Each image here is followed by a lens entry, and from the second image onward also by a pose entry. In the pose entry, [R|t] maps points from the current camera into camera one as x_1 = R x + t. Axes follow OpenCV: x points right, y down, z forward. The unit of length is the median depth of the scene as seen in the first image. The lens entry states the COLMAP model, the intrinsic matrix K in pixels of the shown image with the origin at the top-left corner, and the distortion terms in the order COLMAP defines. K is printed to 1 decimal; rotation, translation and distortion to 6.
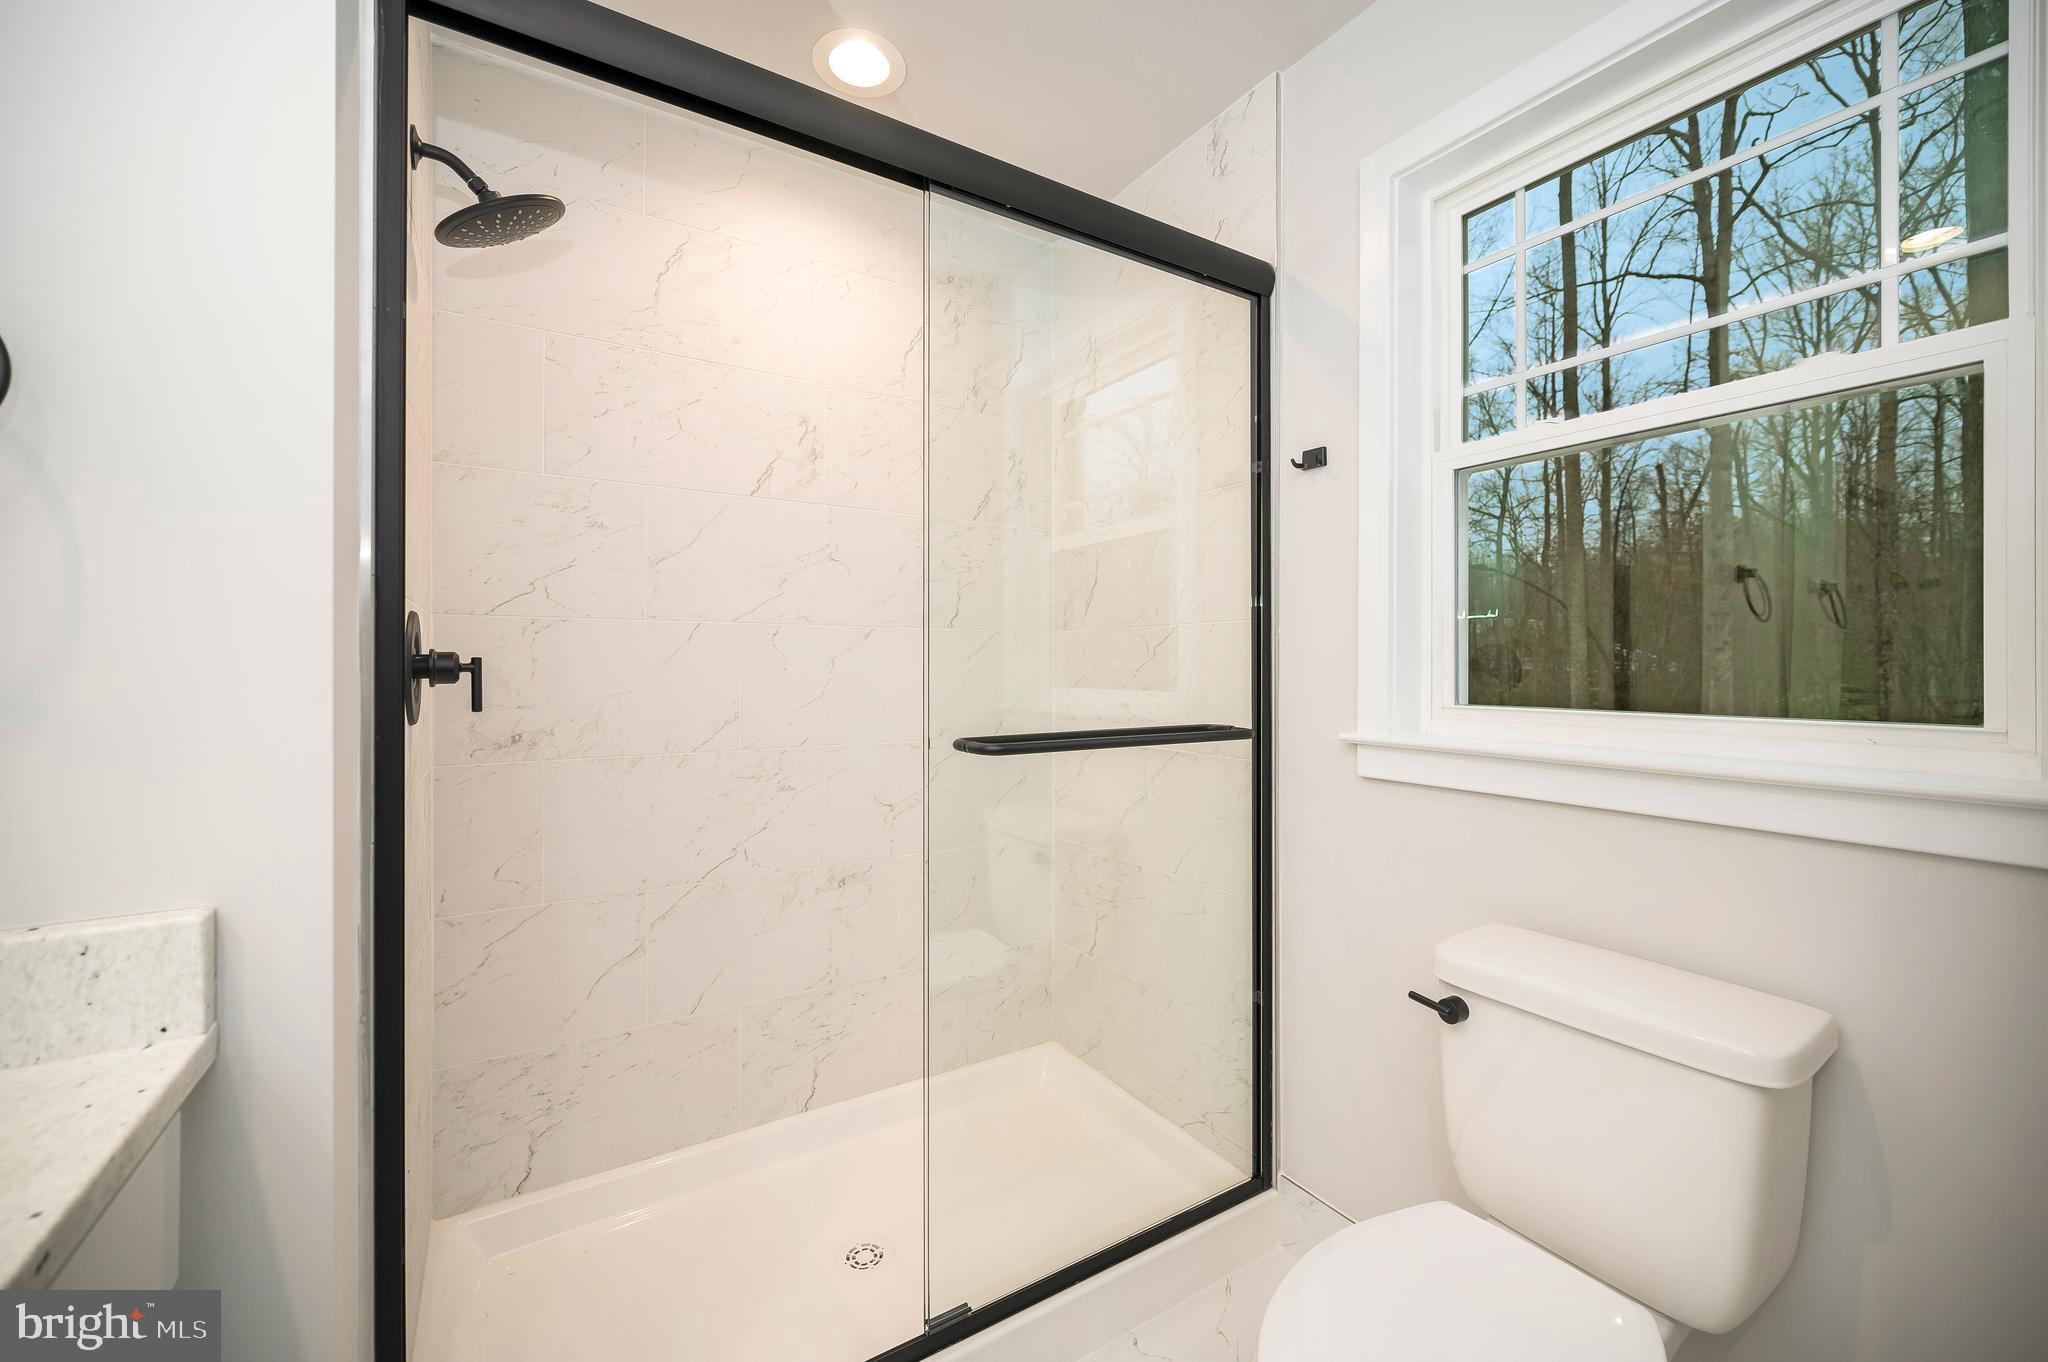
lens RADIAL K [[820.2, 0, 1021.9], [0, 820.2, 658.5], [0, 0, 1]] dist [0.001670, -0.000367]
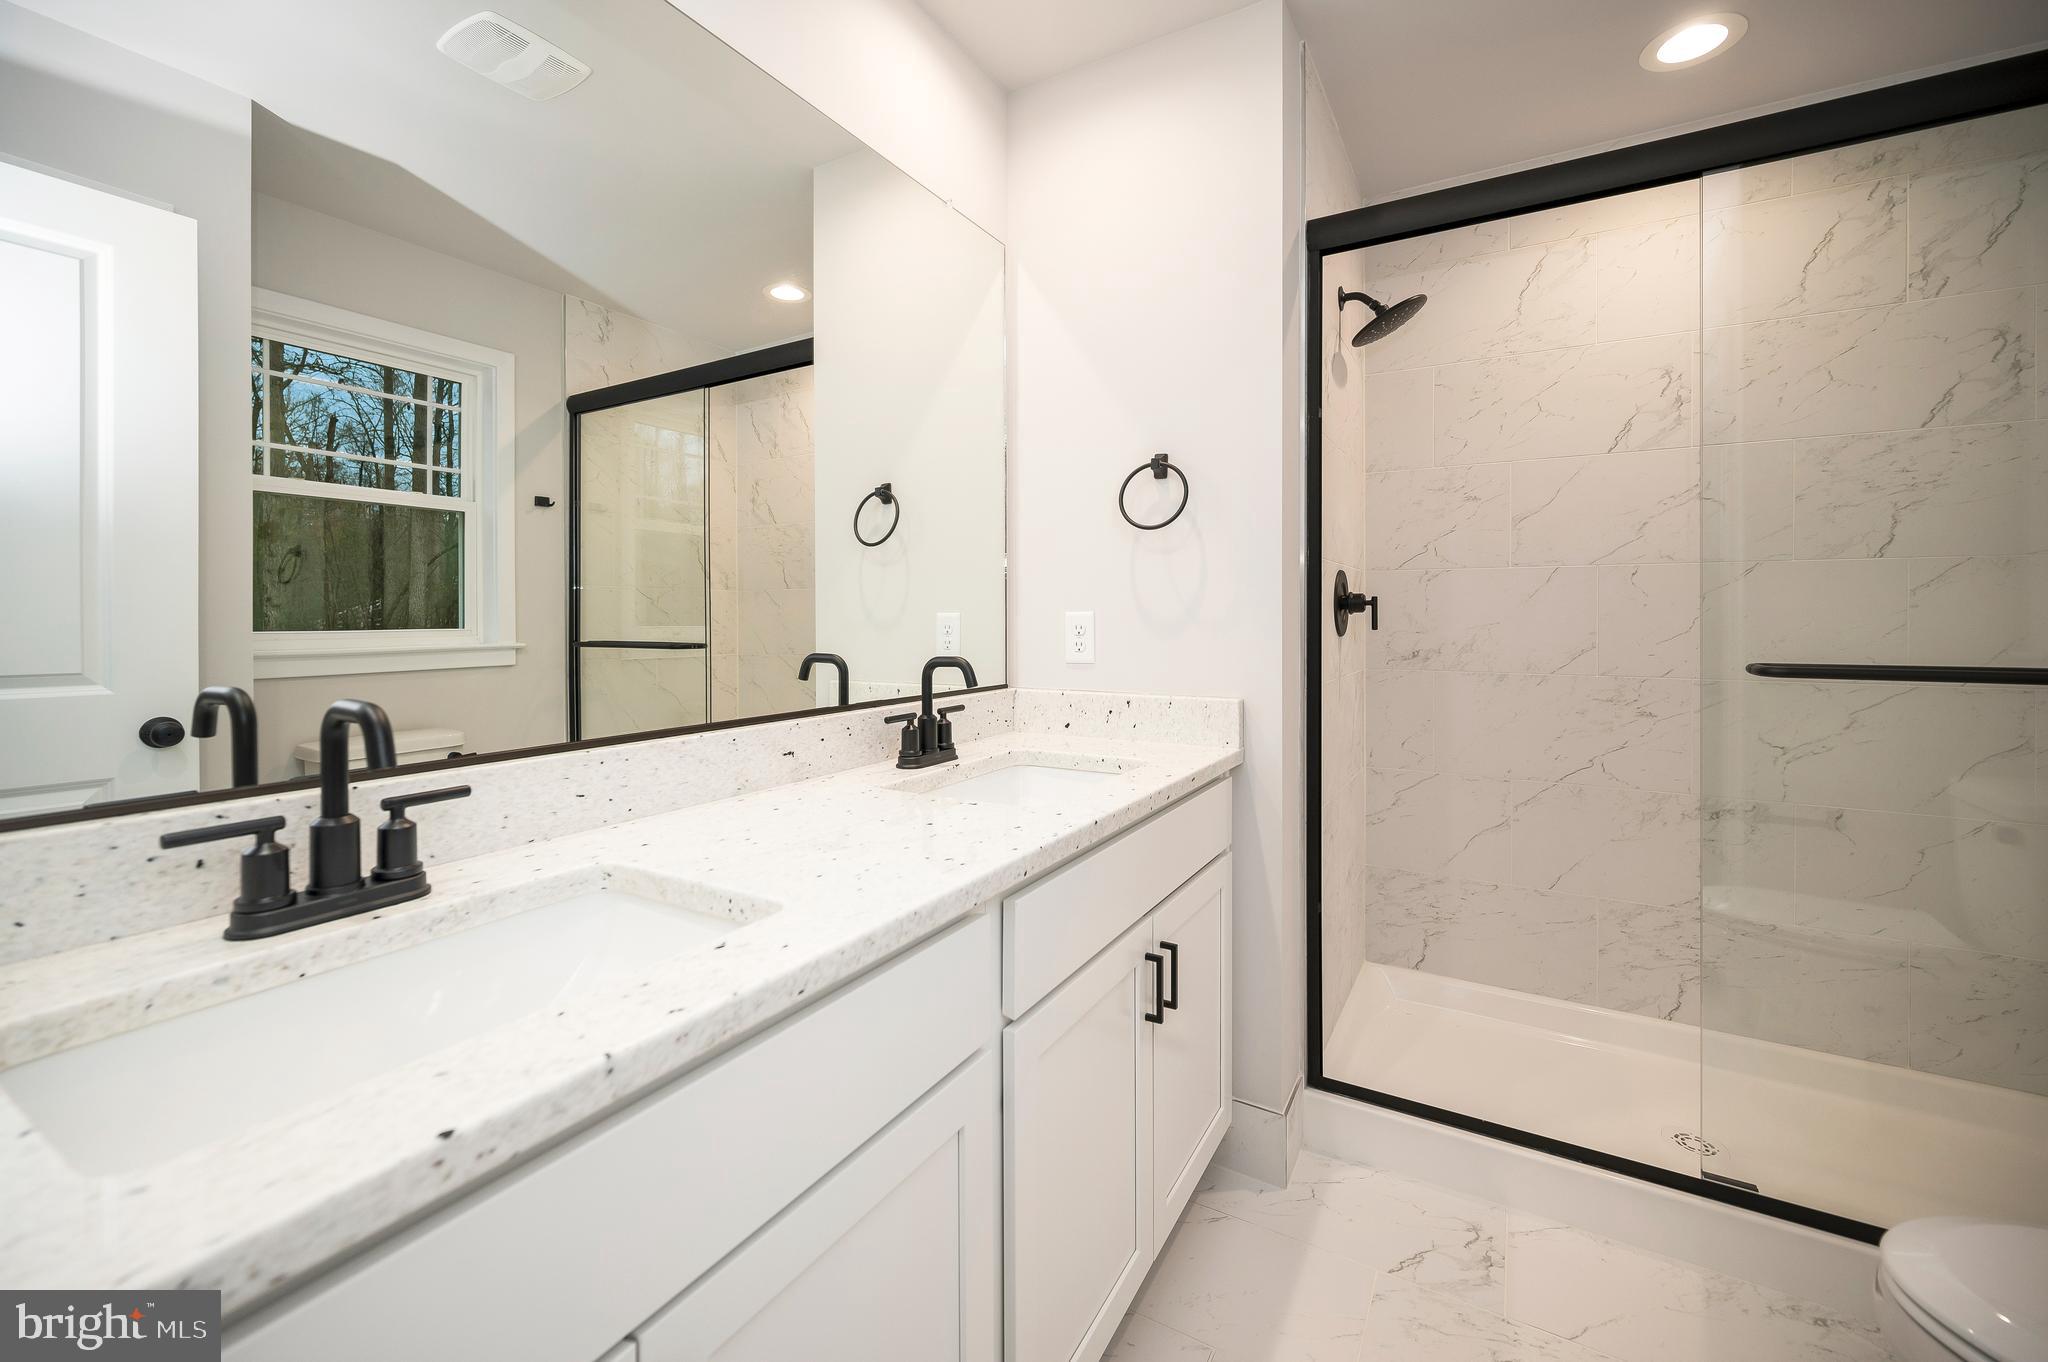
lens RADIAL K [[819.5, 0, 1022.6], [0, 819.5, 650.4], [0, 0, 1]] dist [0.000877, 0.000060]
pose [[0.454063, 0.038970, -0.890117, 0.356259], [0.008180, 0.998819, 0.047902, 0.016570], [0.890932, -0.029031, 0.453207, -0.274222]]
